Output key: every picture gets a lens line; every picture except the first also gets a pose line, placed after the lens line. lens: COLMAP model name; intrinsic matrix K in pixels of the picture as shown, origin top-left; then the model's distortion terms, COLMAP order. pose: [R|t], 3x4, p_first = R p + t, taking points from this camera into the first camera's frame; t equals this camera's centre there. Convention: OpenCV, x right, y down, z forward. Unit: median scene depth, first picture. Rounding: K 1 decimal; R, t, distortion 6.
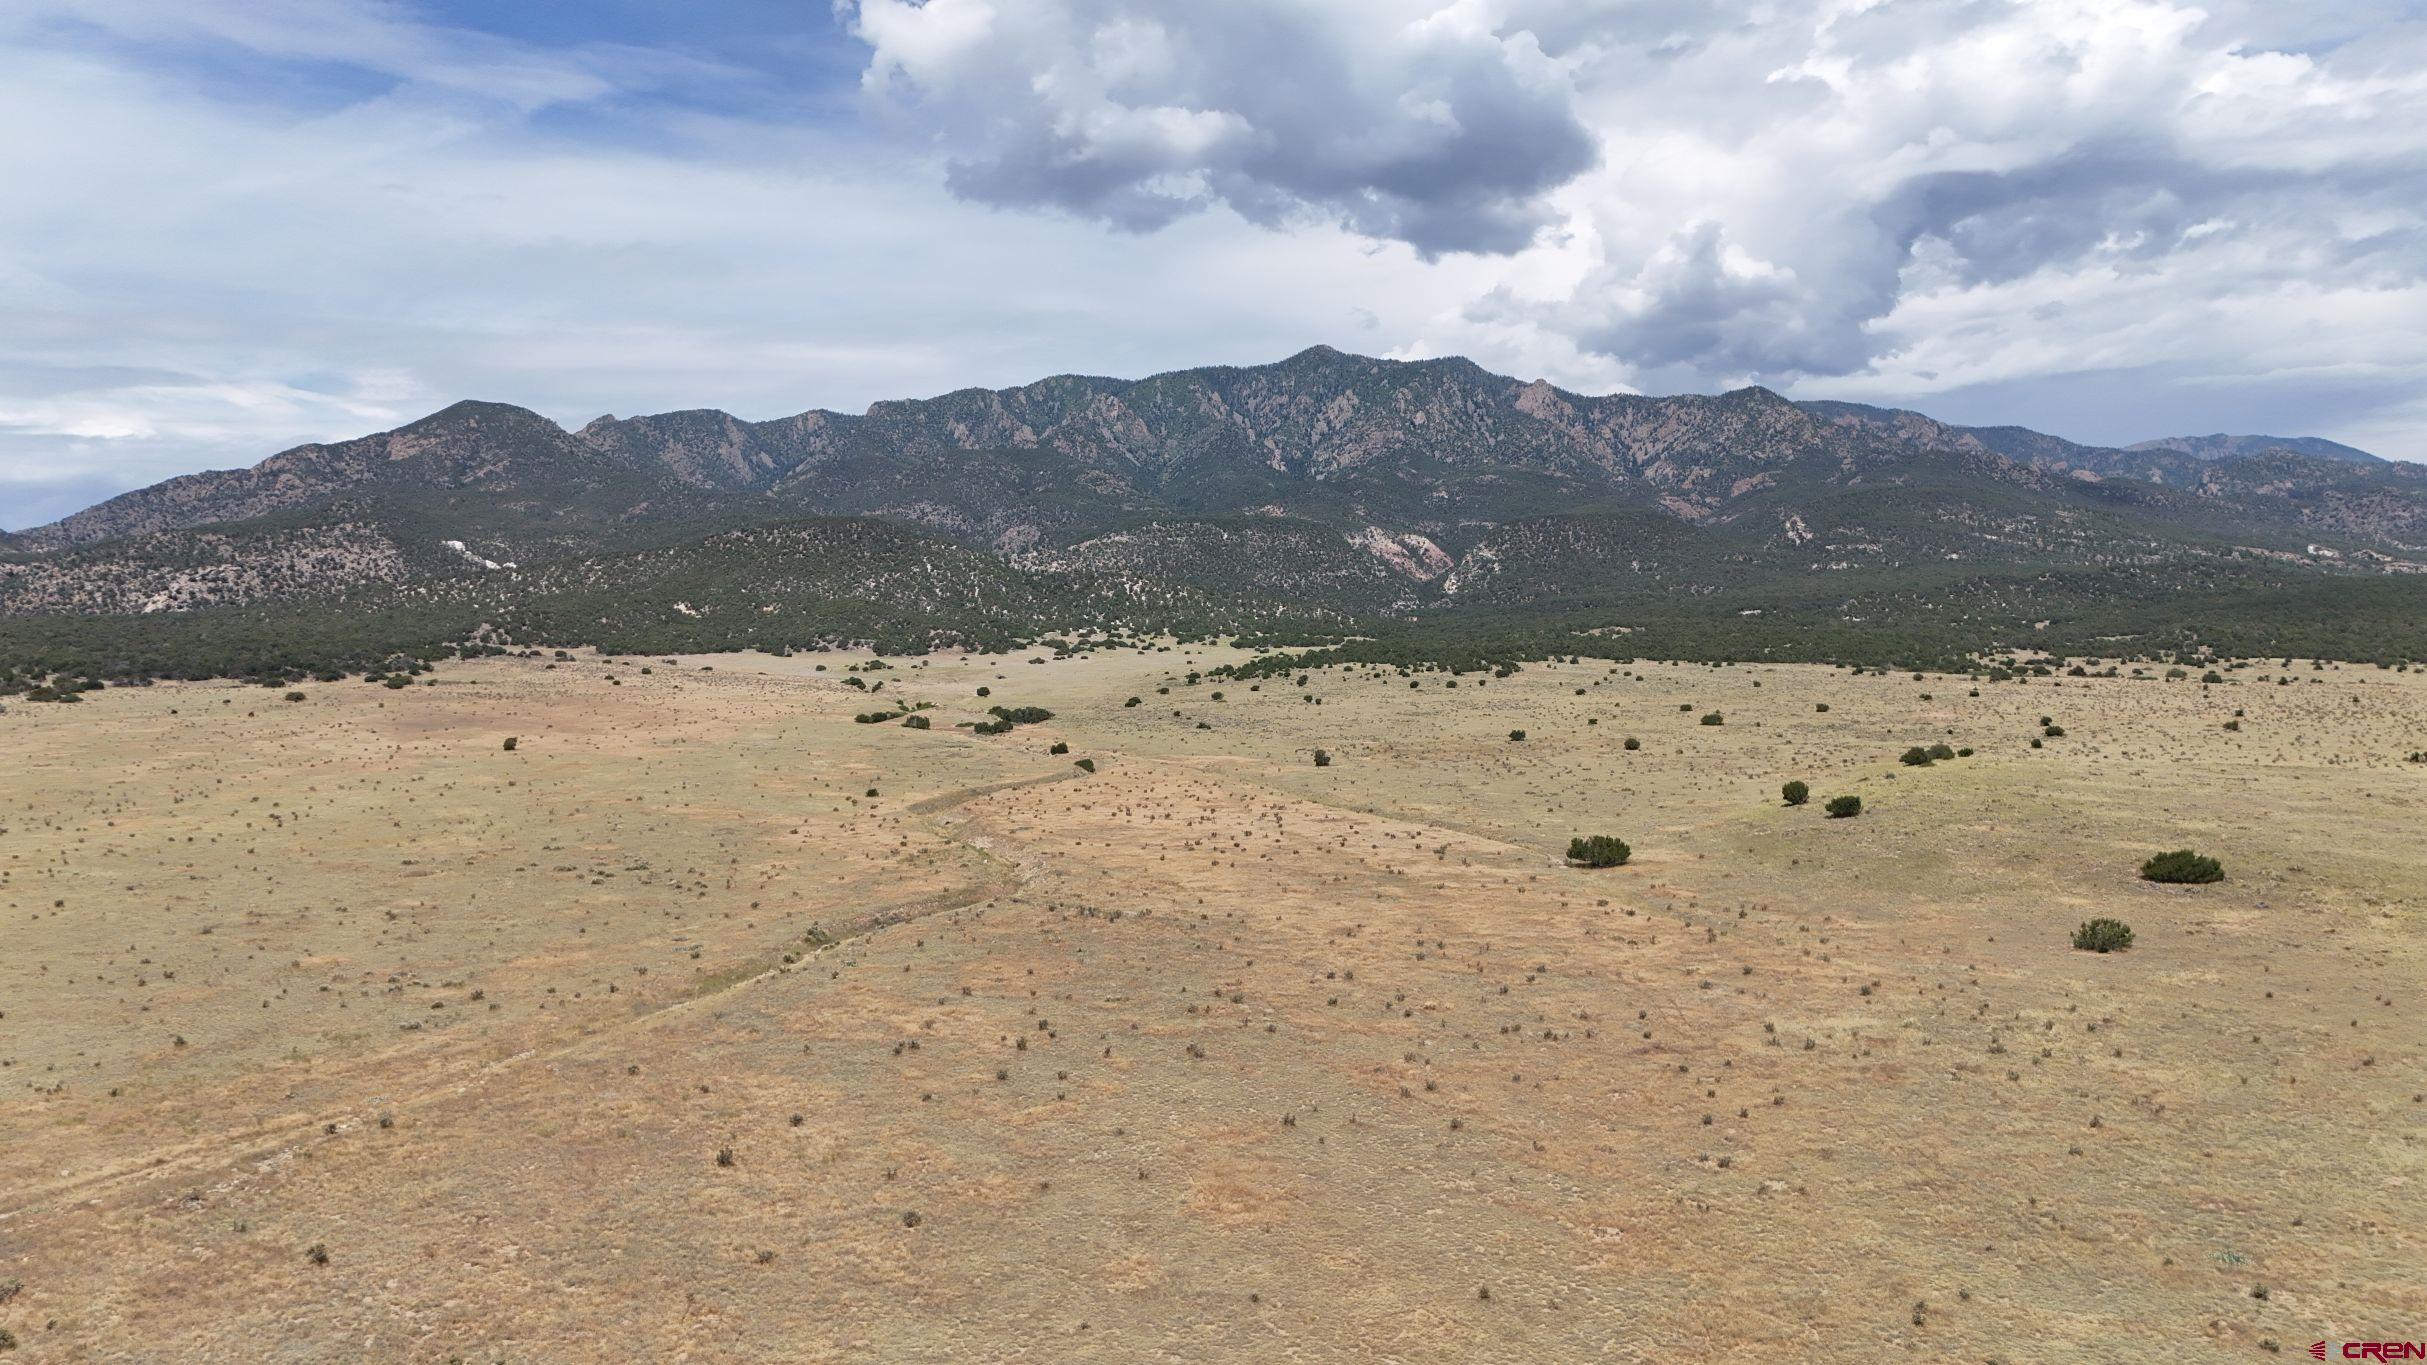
lens RADIAL K [[1784.3, 0, 1216.4], [0, 1784.3, 691.3], [0, 0, 1]] dist [0.097175, -0.109649]
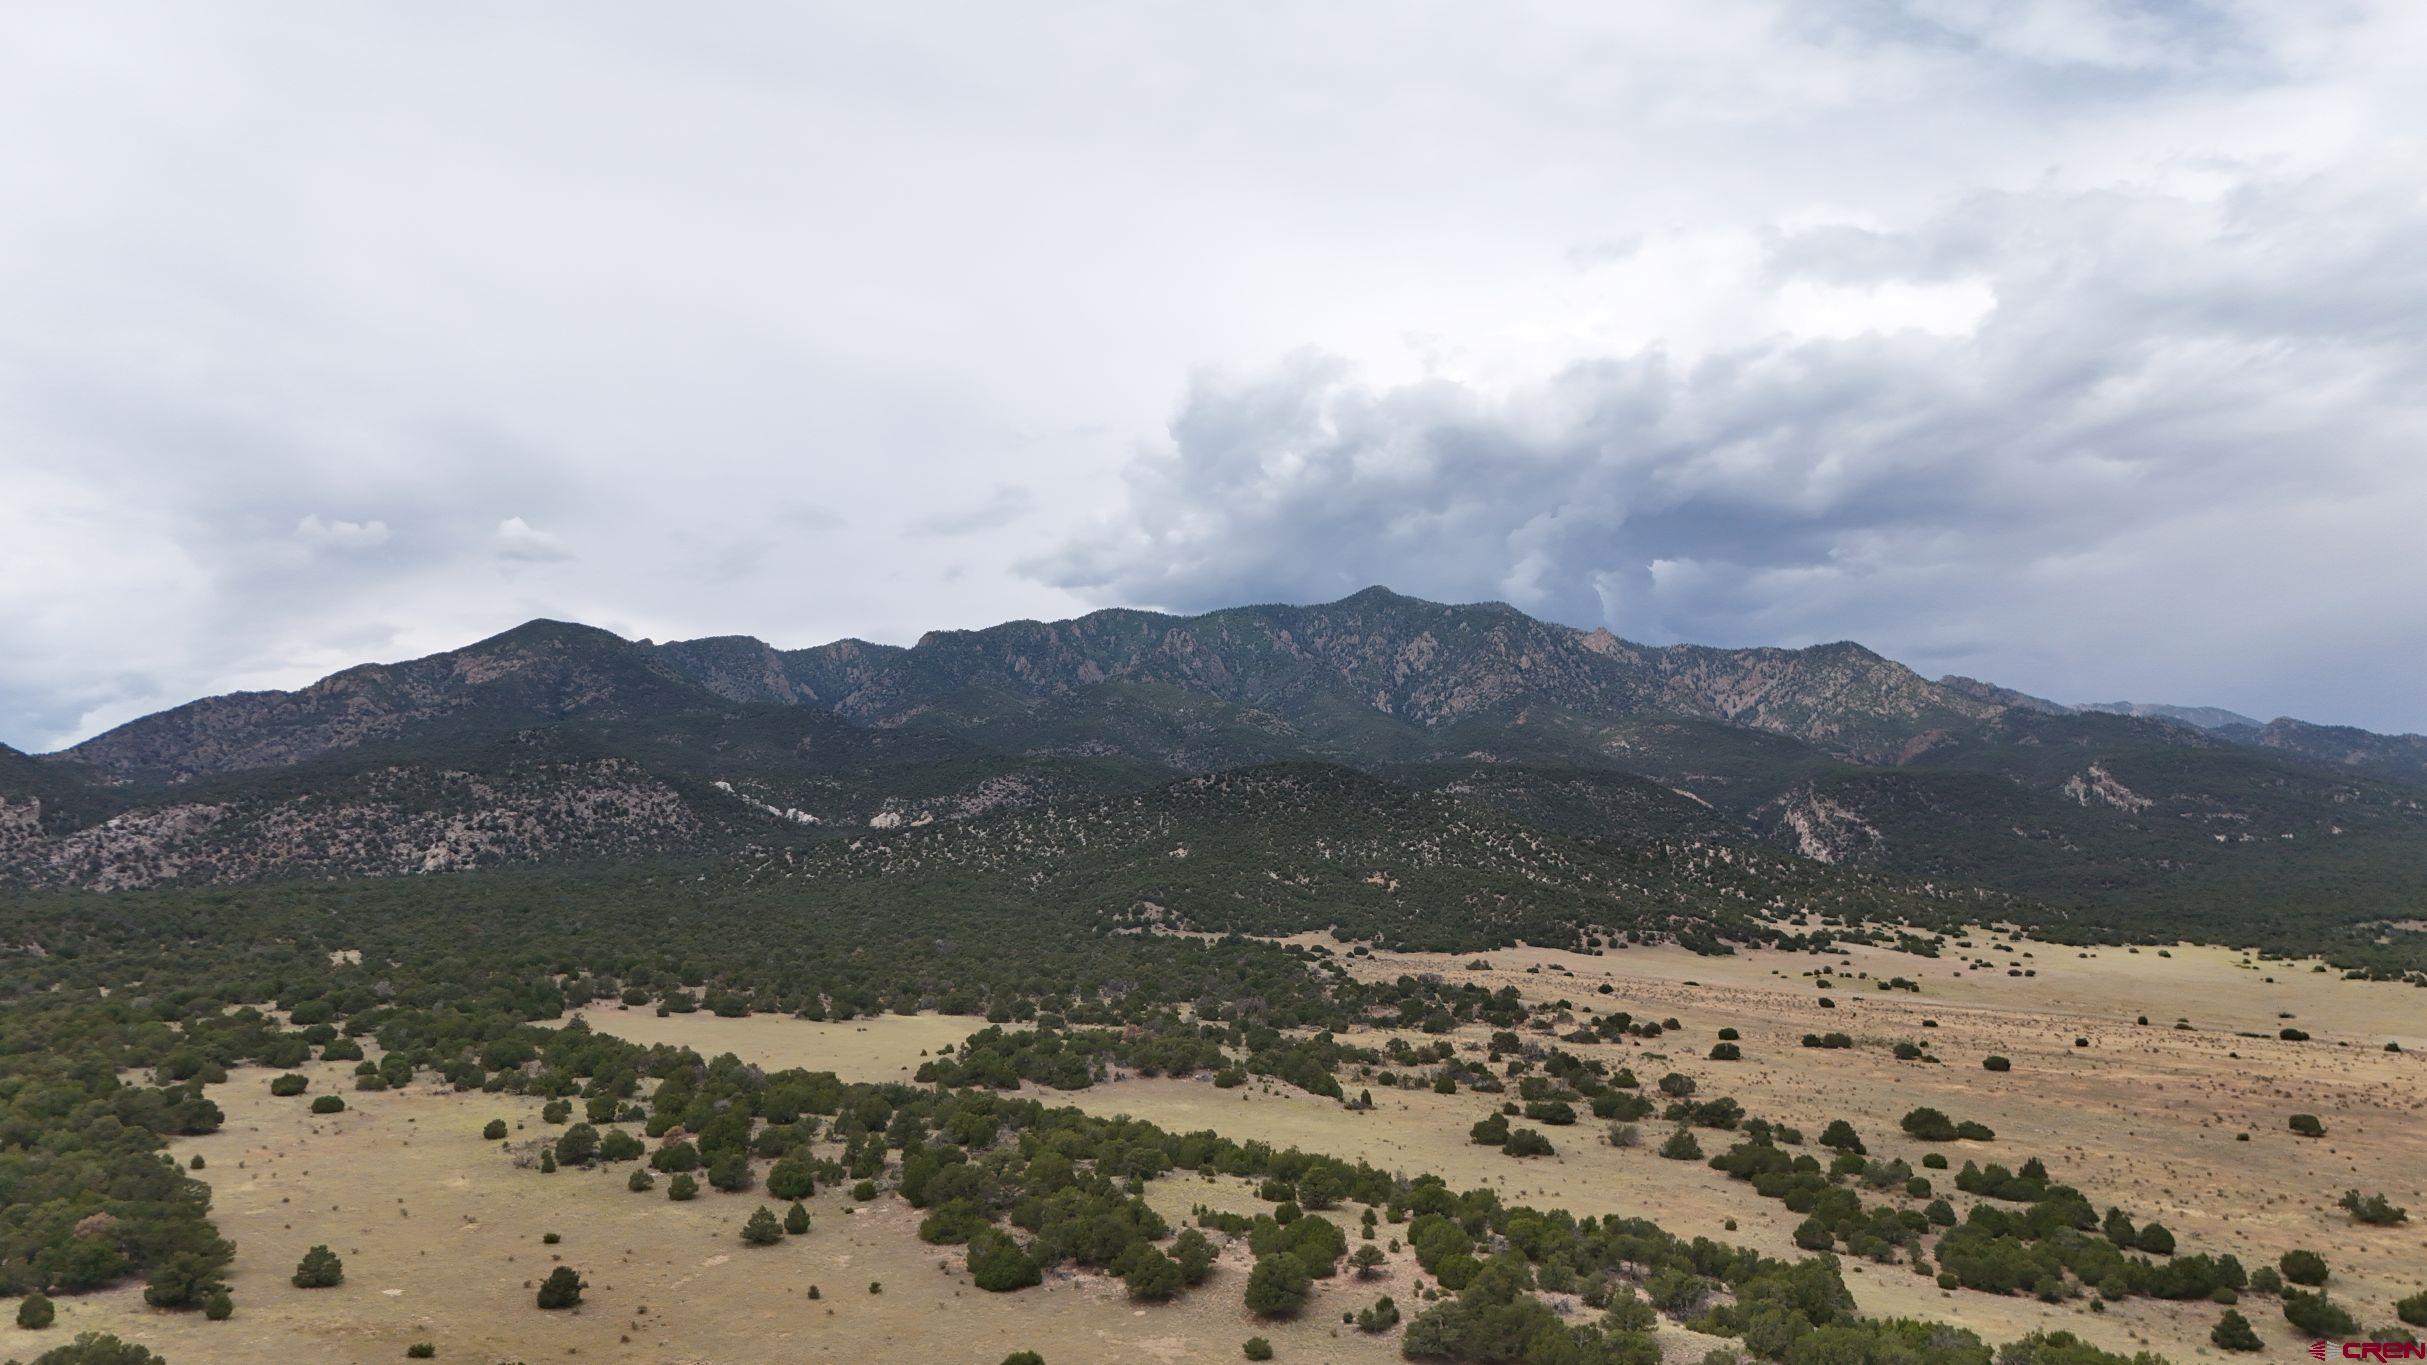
lens RADIAL K [[1793.5, 0, 1213.1], [0, 1793.5, 680.6], [0, 0, 1]] dist [0.091085, -0.092814]
pose [[0.995354, 0.024543, 0.093105, -0.171703], [-0.011352, 0.990137, -0.139645, -0.009434], [-0.095614, 0.137939, 0.985815, 0.090710]]
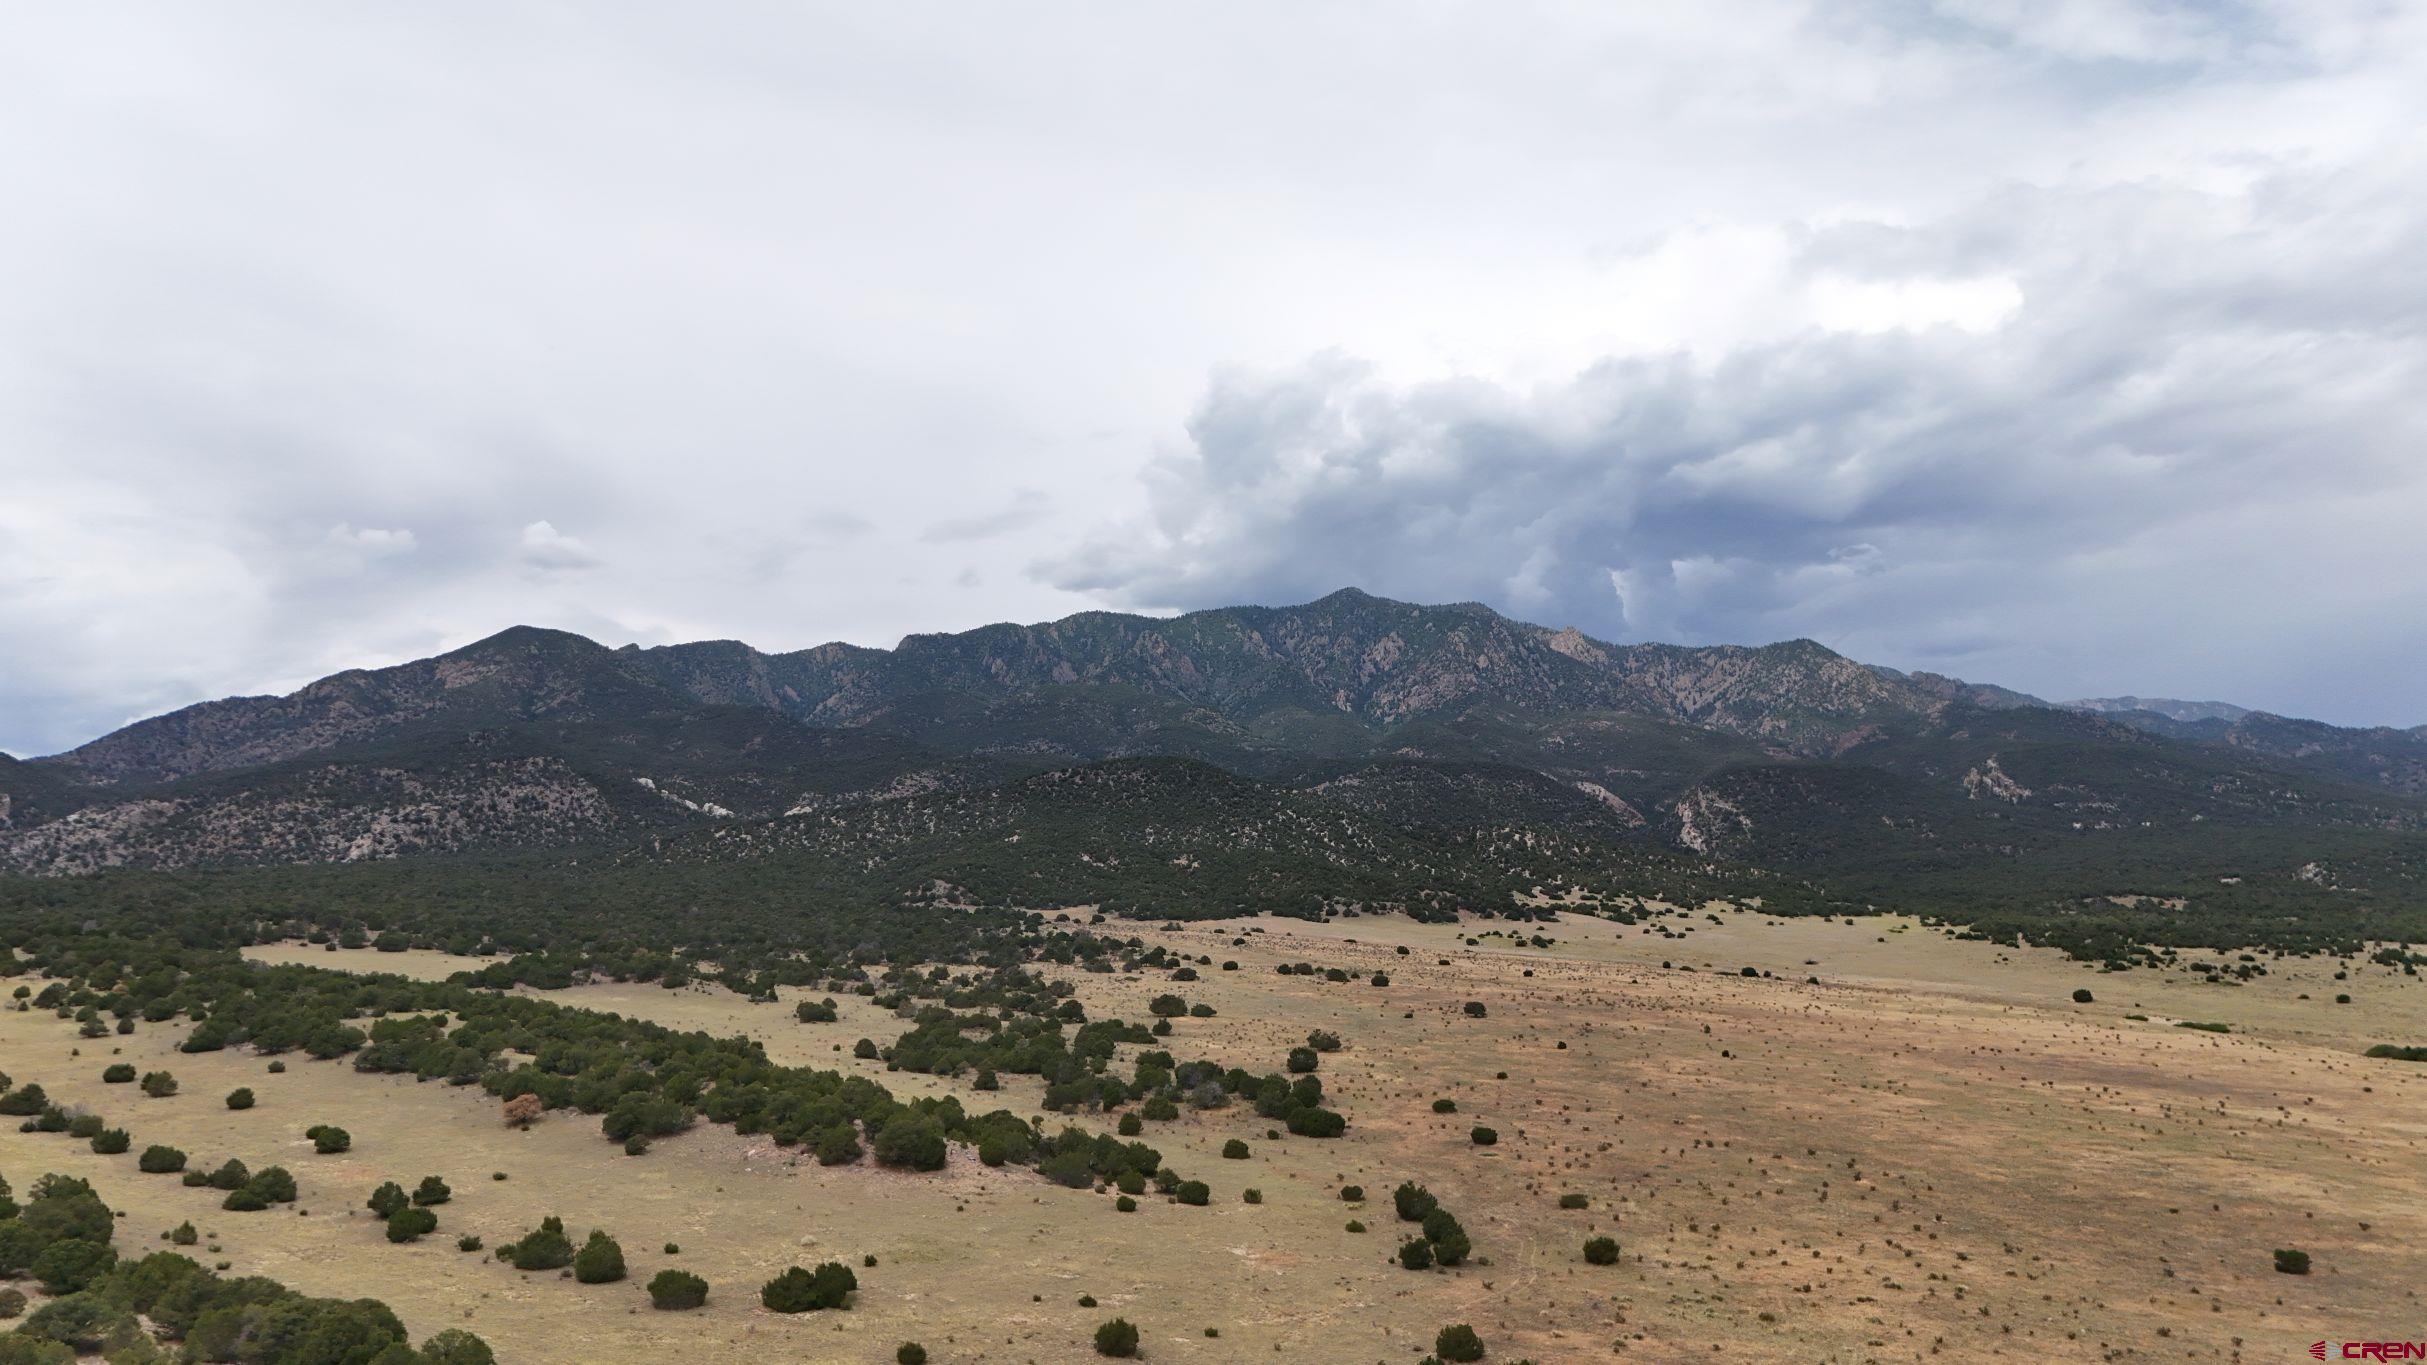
lens RADIAL K [[1793.5, 0, 1213.1], [0, 1793.5, 680.6], [0, 0, 1]] dist [0.091085, -0.092814]
pose [[0.997106, 0.018957, 0.073623, -0.129342], [-0.008529, 0.990192, -0.139455, -0.004963], [-0.075544, 0.138423, 0.987488, 0.050716]]
